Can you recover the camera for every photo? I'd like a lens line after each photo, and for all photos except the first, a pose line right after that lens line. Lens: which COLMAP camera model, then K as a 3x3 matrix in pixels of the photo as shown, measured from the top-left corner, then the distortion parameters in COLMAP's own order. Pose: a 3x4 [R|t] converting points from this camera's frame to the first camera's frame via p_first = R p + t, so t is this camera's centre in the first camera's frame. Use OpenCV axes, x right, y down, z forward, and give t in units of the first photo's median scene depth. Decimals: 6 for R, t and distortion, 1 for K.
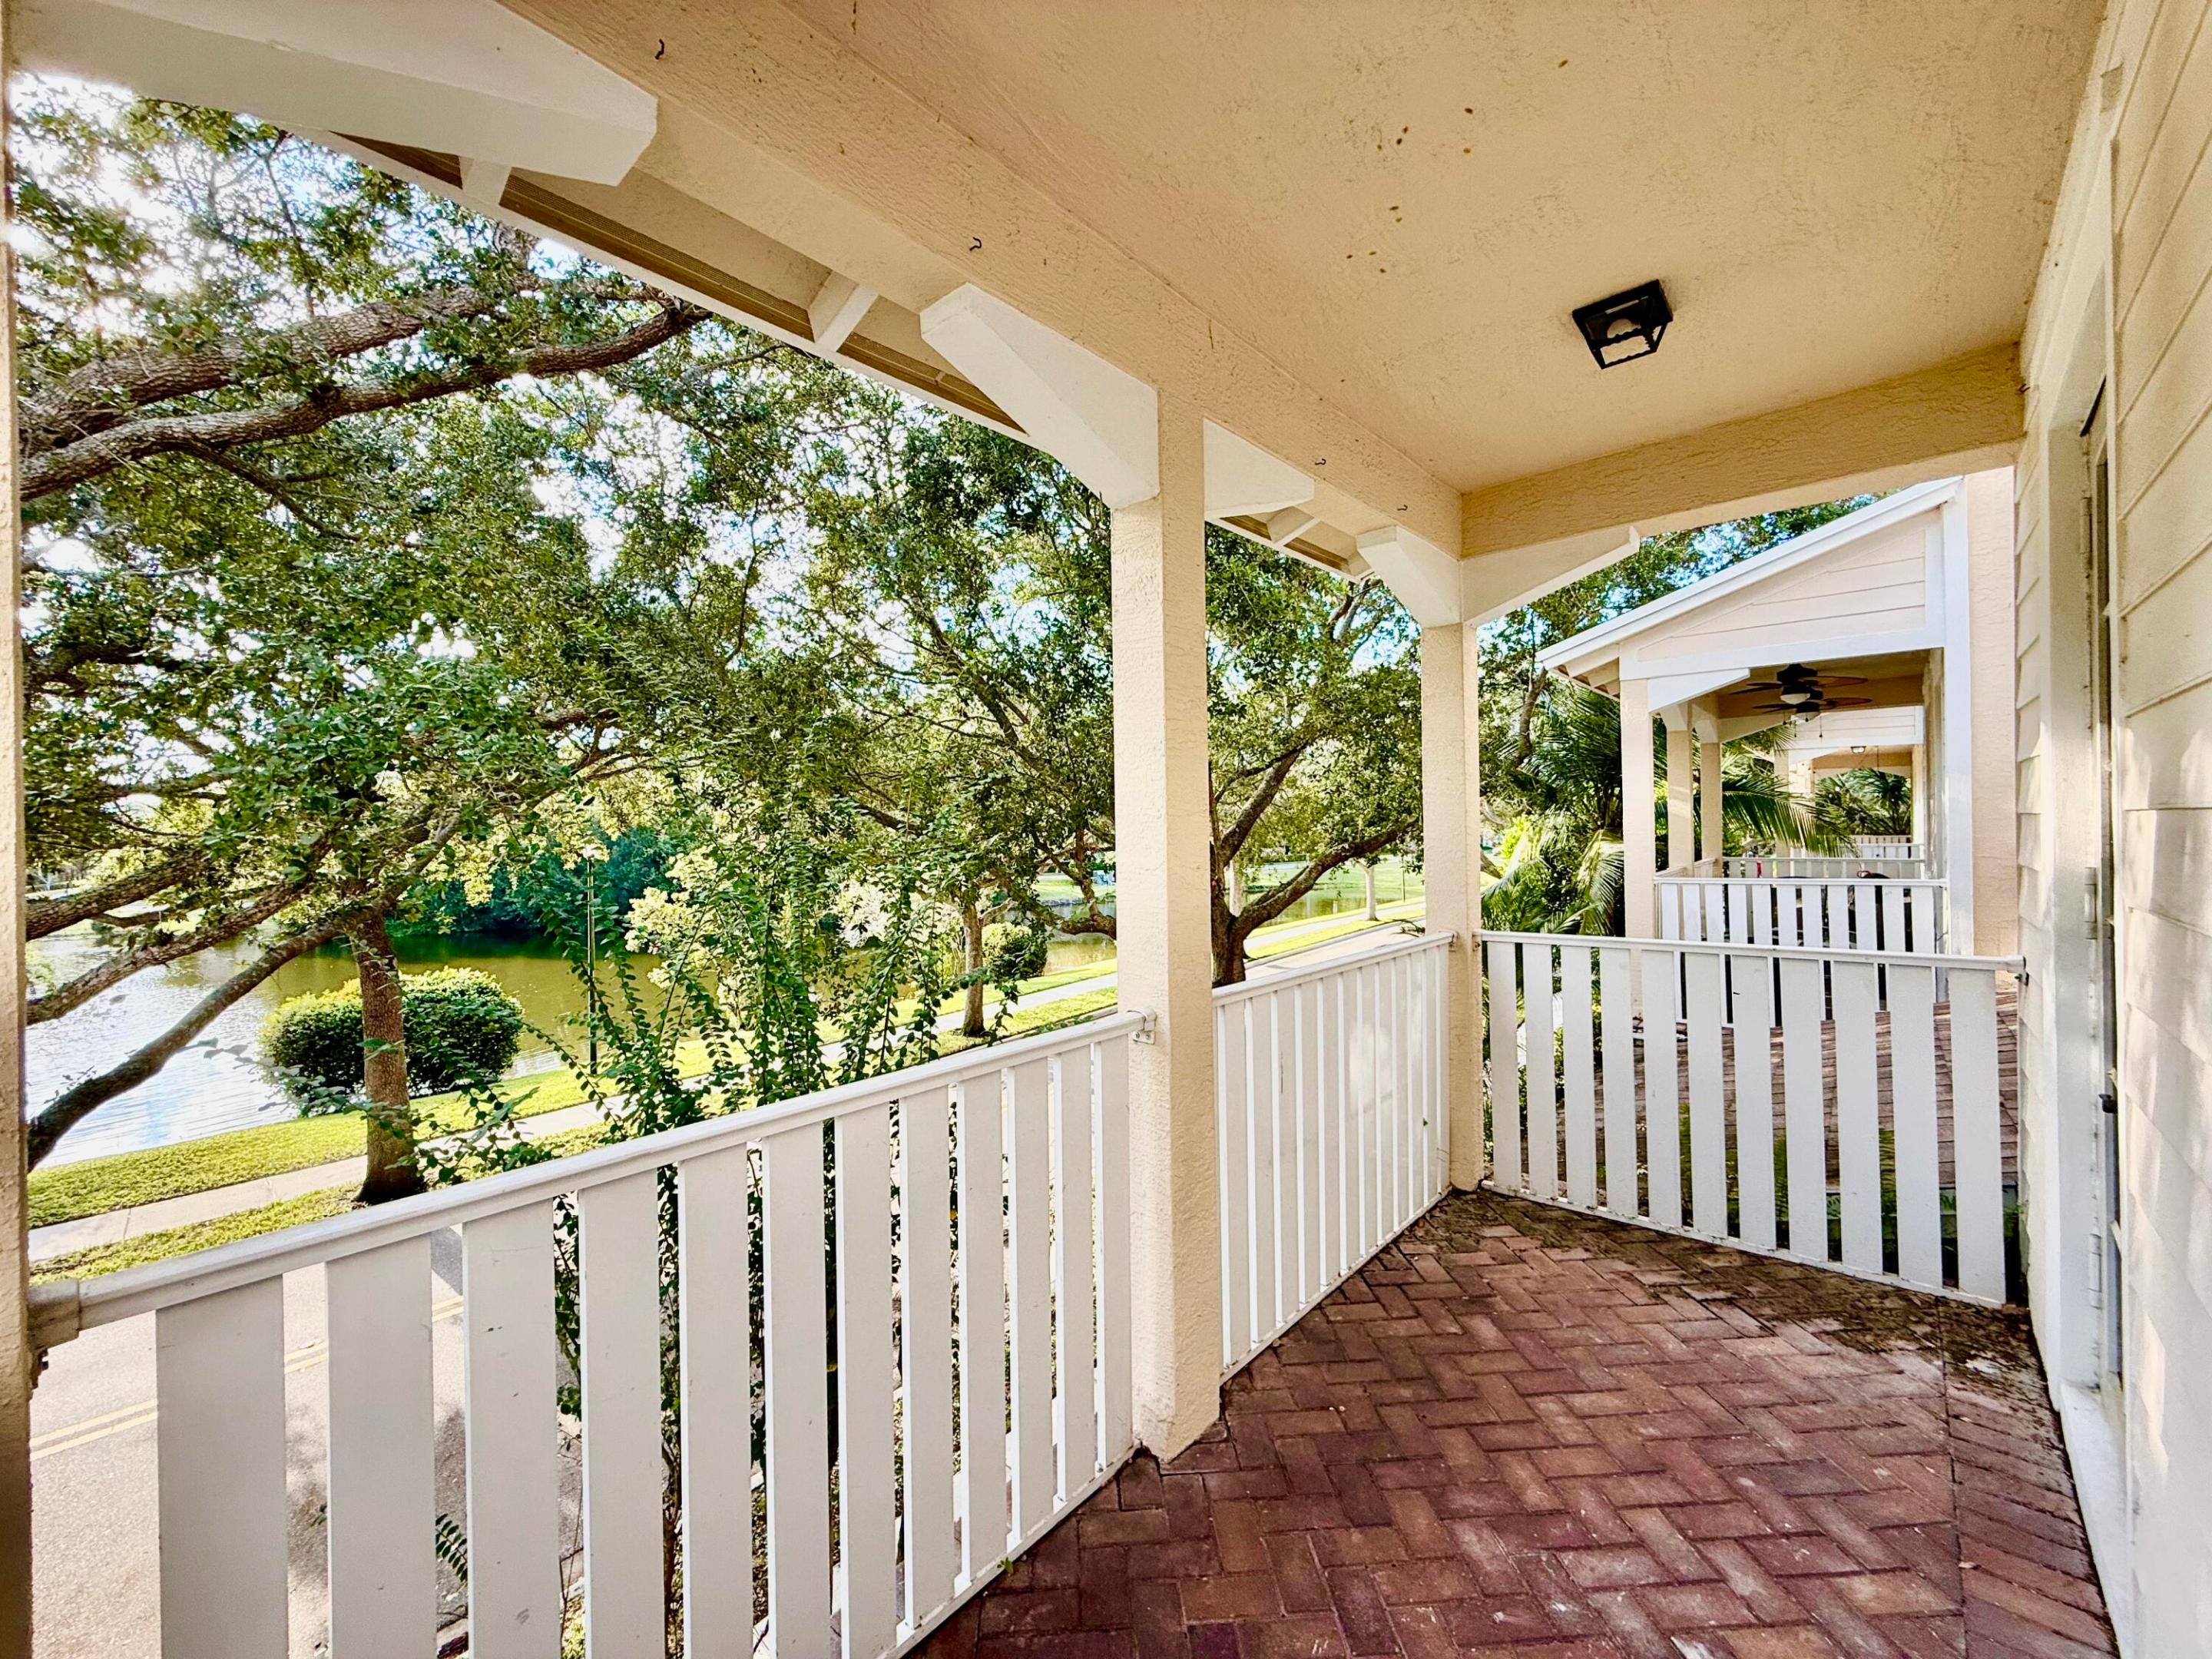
lens RADIAL K [[884.5, 0, 1101.8], [0, 884.5, 828.0], [0, 0, 1]] dist [0.000654, -0.000006]
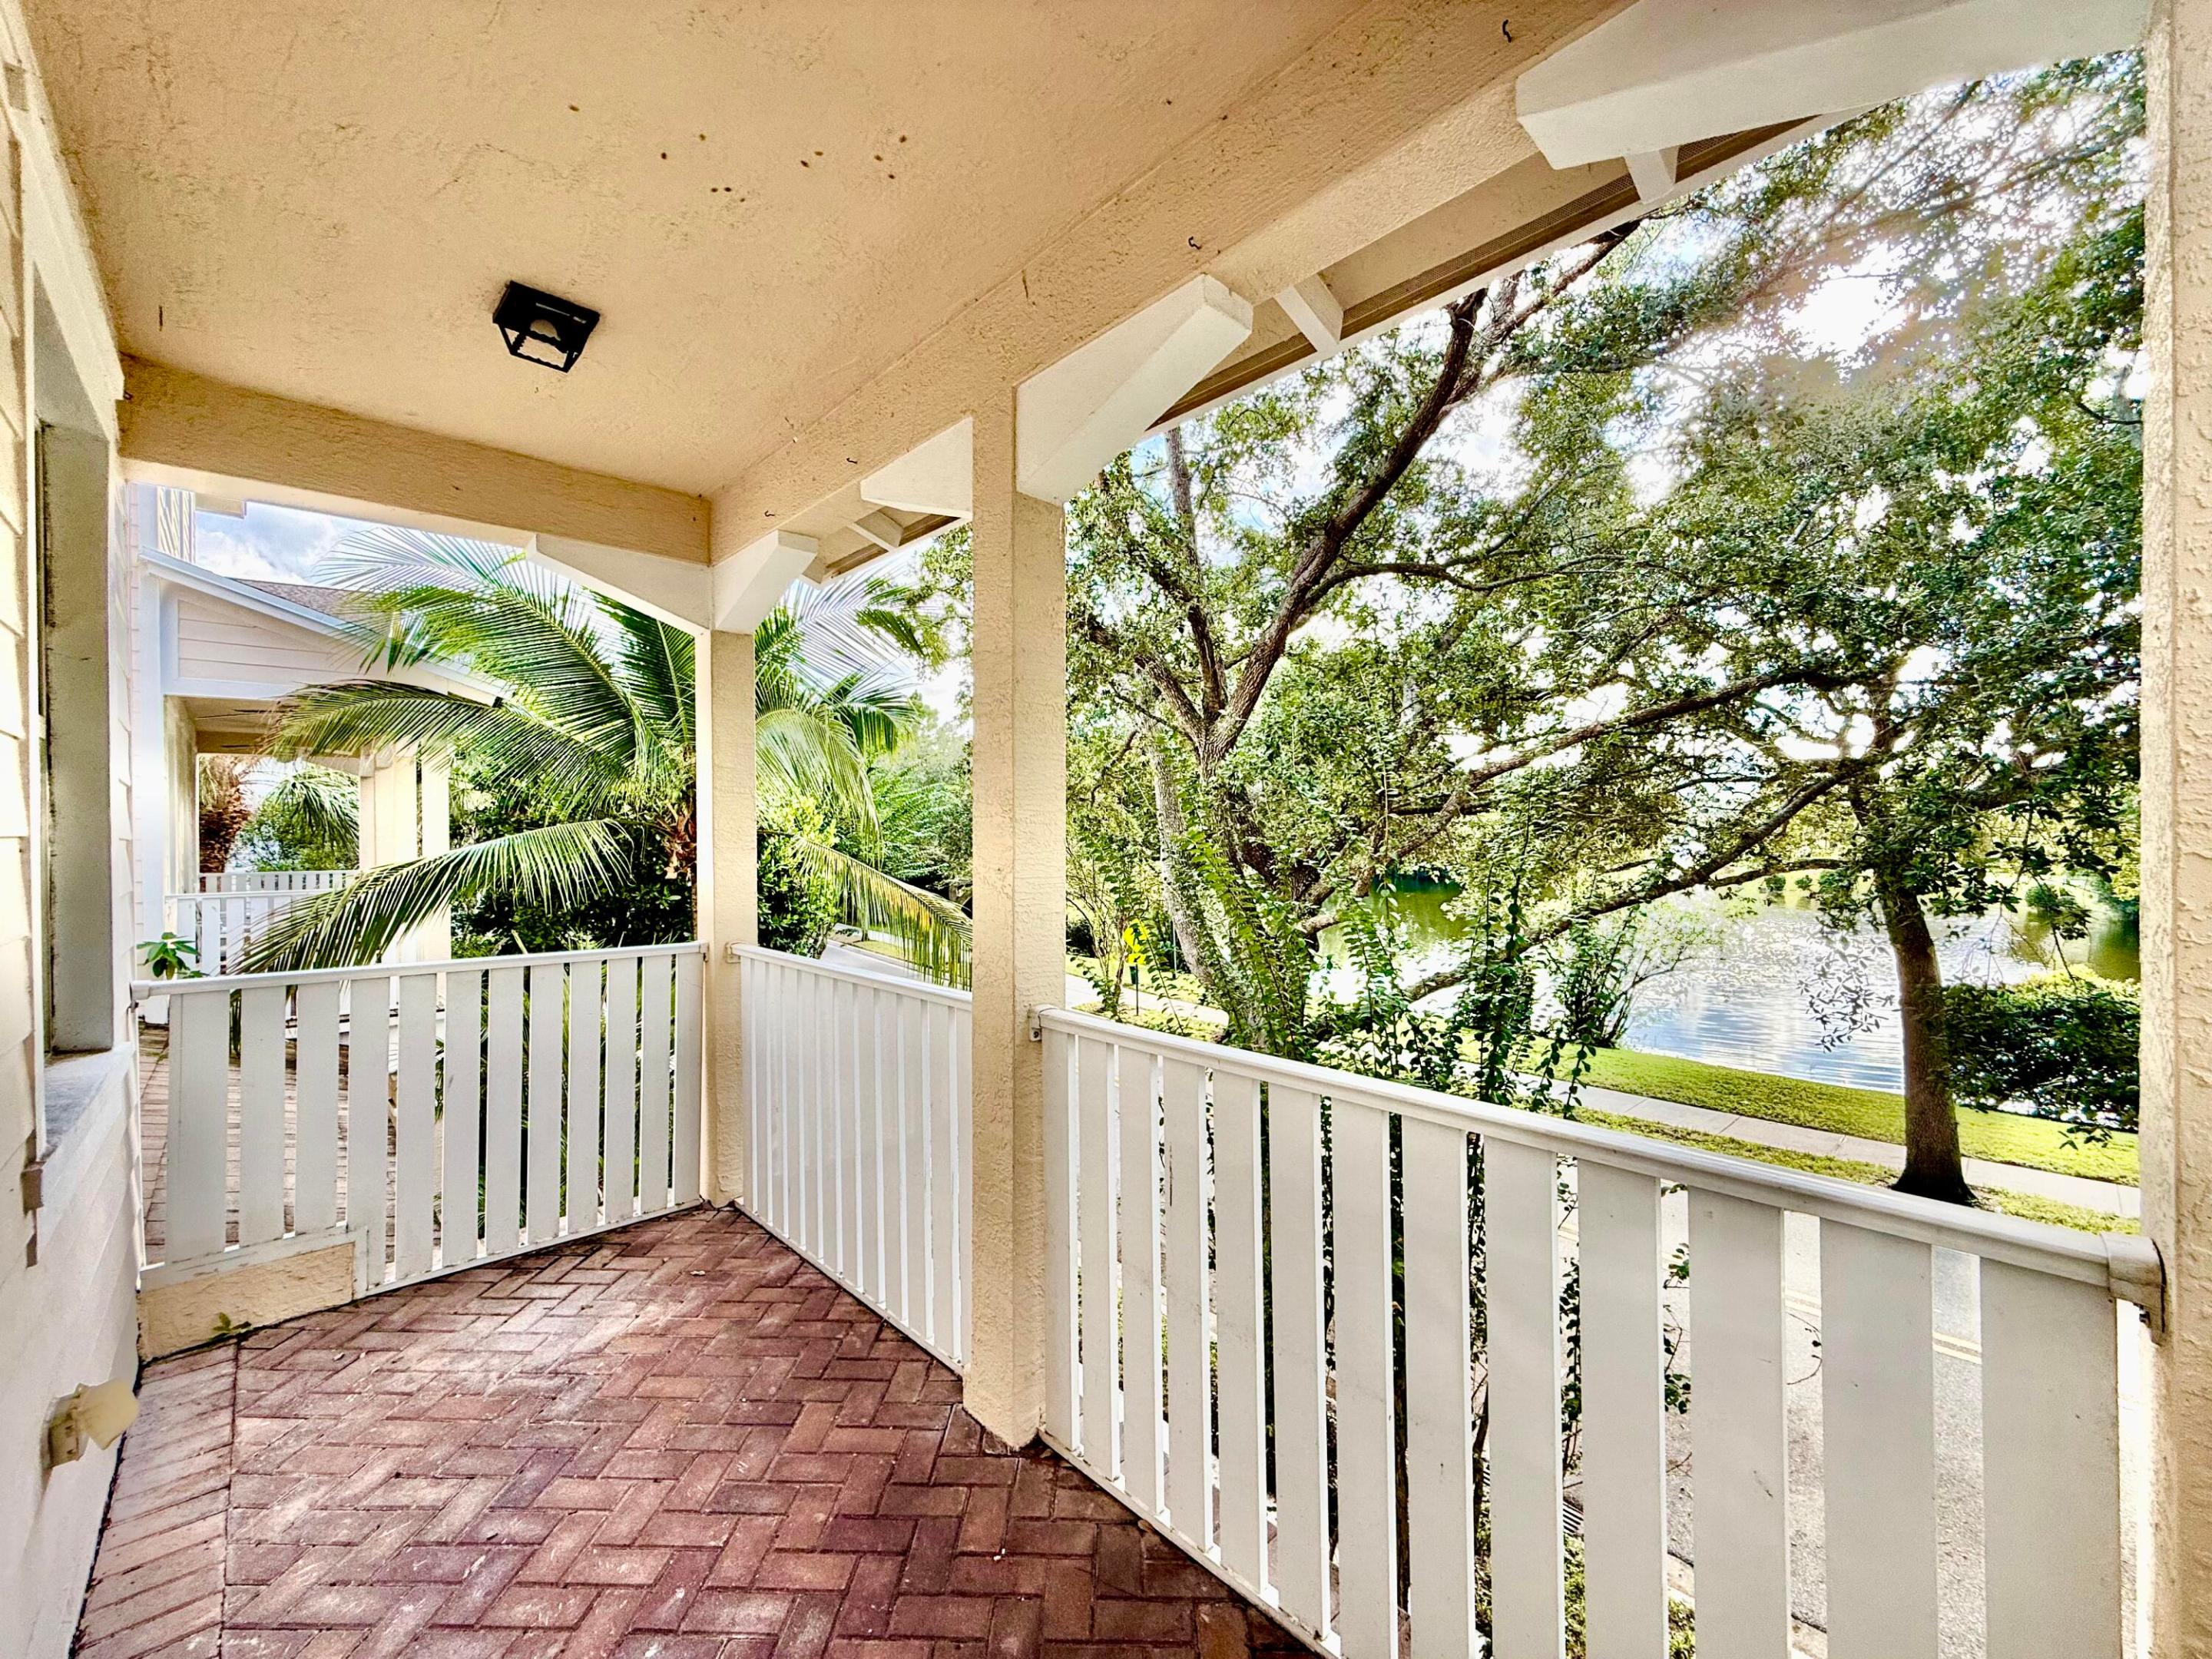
lens RADIAL K [[884.5, 0, 1101.8], [0, 884.5, 828.0], [0, 0, 1]] dist [0.000654, -0.000006]
pose [[-0.074375, 0.017924, -0.997069, 0.201819], [0.012347, 0.999778, 0.017052, -0.002997], [0.997154, -0.011043, -0.074580, 0.222436]]
